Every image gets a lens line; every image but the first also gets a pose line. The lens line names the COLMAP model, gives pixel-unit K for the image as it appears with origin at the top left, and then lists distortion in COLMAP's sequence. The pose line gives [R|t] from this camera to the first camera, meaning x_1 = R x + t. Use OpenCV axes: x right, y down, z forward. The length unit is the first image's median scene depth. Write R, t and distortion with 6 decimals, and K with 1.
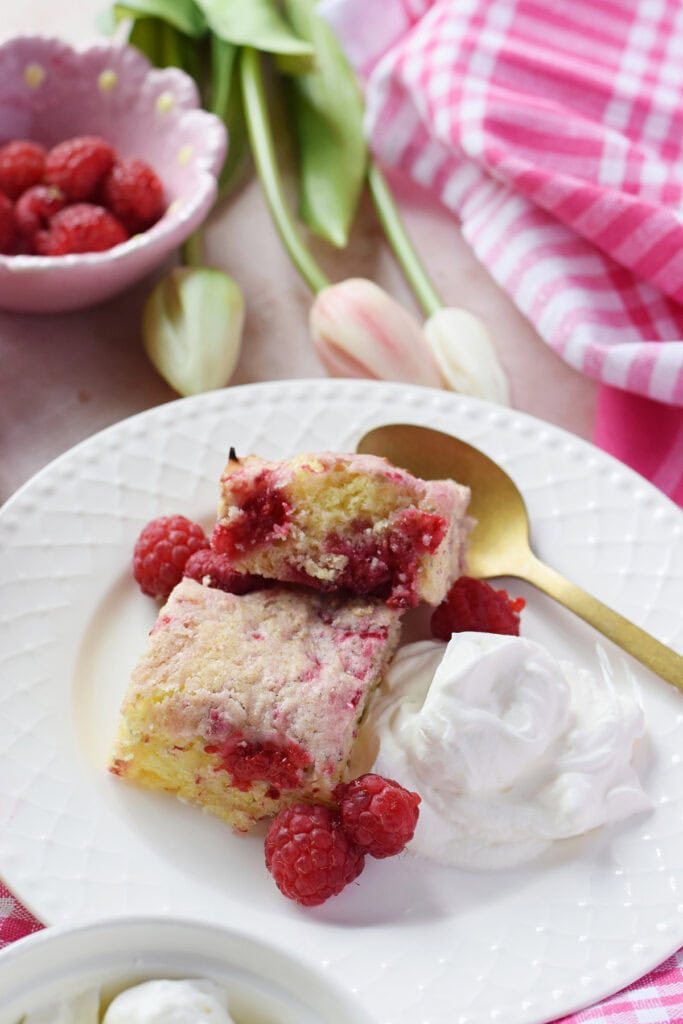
lens RADIAL K [[2458.1, 0, 341.5], [0, 2458.1, 512.0], [0, 0, 1]] dist [0.041418, -2.248739]
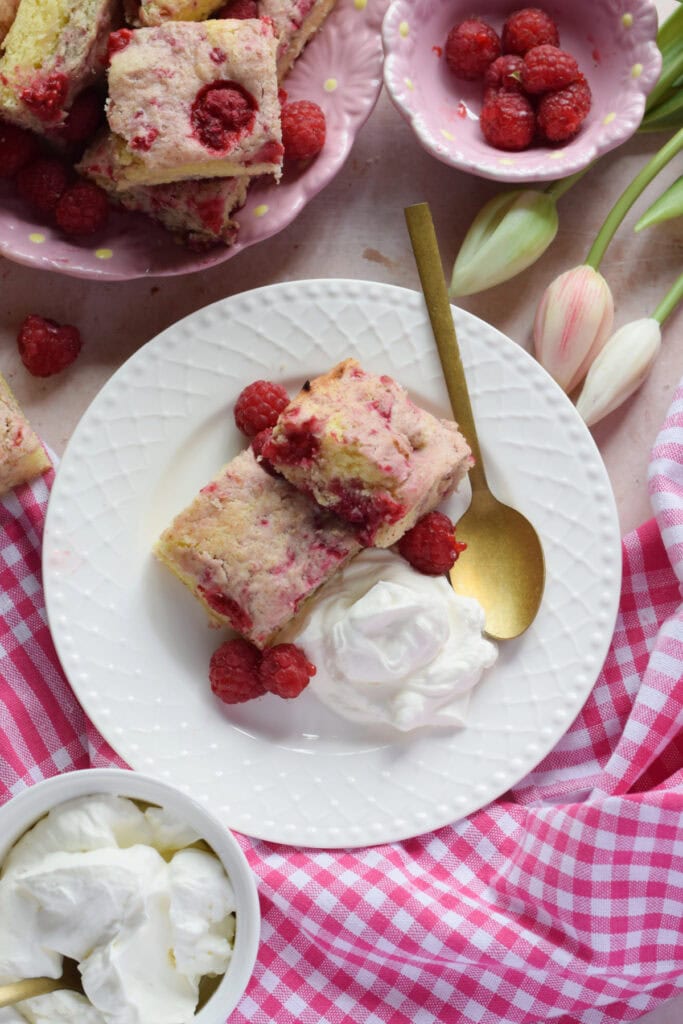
lens RADIAL K [[2458.1, 0, 341.5], [0, 2458.1, 512.0], [0, 0, 1]] dist [0.041418, -2.248739]
pose [[0.888570, 0.430804, -0.157640, 0.235907], [-0.285487, 0.788292, 0.545063, -0.769273], [0.359082, -0.439322, 0.823442, -0.199216]]
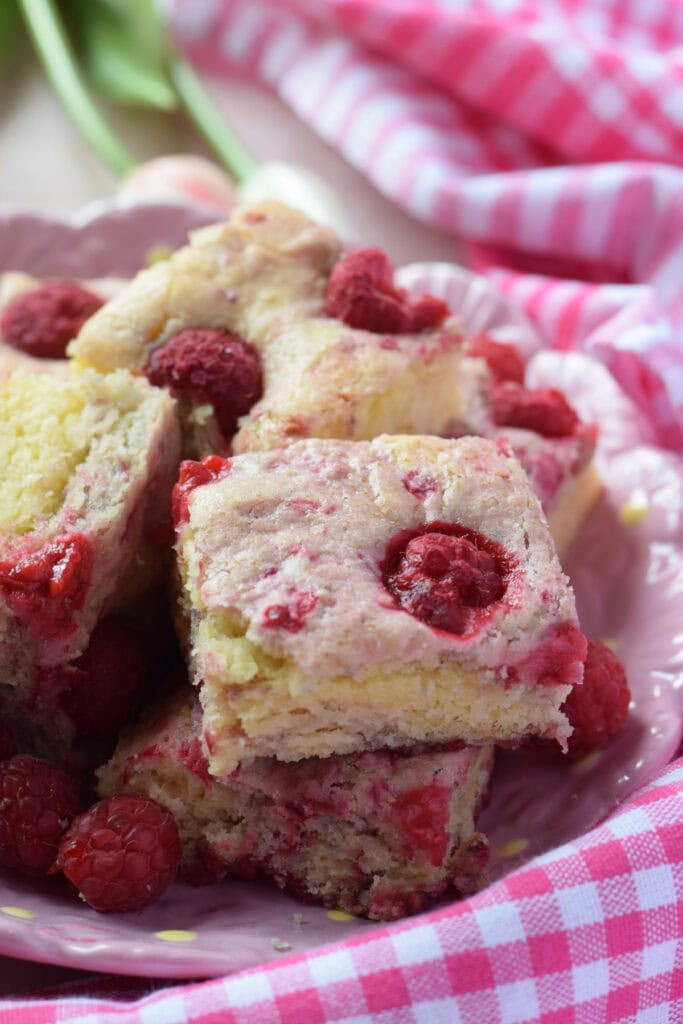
lens RADIAL K [[2458.1, 0, 341.5], [0, 2458.1, 512.0], [0, 0, 1]] dist [0.041418, -2.248739]
pose [[0.935865, 0.237470, -0.260317, -0.019461], [-0.262939, 0.962462, -0.067301, -0.099649], [0.234564, 0.131432, 0.963175, 0.439049]]
